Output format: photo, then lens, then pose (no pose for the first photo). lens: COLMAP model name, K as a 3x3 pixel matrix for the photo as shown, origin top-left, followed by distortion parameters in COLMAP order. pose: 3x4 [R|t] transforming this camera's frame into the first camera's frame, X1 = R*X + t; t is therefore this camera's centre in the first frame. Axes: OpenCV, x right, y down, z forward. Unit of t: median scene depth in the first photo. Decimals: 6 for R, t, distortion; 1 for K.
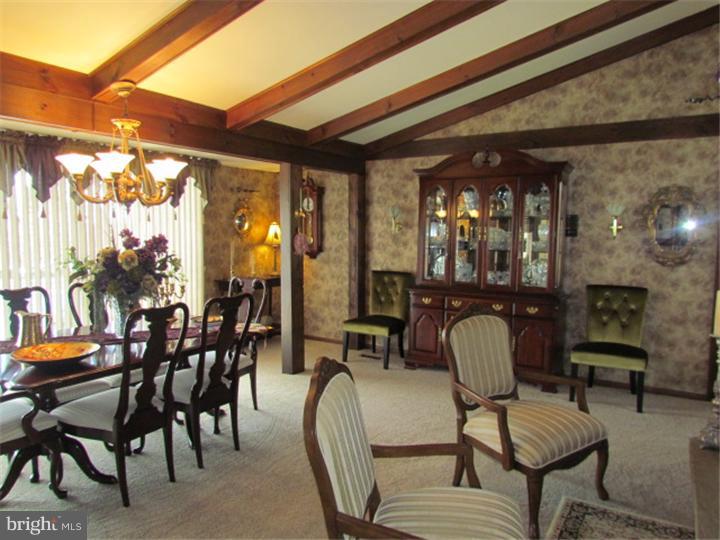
lens RADIAL K [[516.8, 0, 360.4], [0, 516.8, 269.7], [0, 0, 1]] dist [-0.007019, -0.006280]
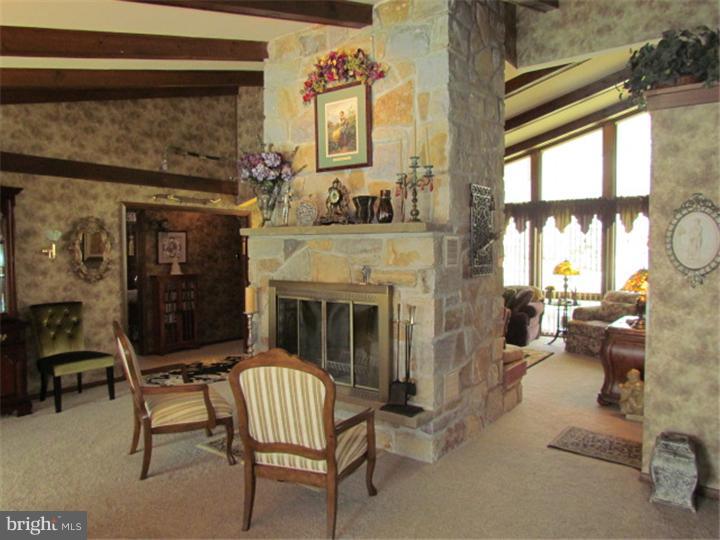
lens RADIAL K [[516.8, 0, 360.0], [0, 516.8, 269.4], [0, 0, 1]] dist [-0.007019, -0.006280]
pose [[0.087195, -0.049132, 0.994979, -0.569609], [0.077734, 0.996073, 0.042374, -0.038419], [-0.993154, 0.073649, 0.090672, 0.240216]]
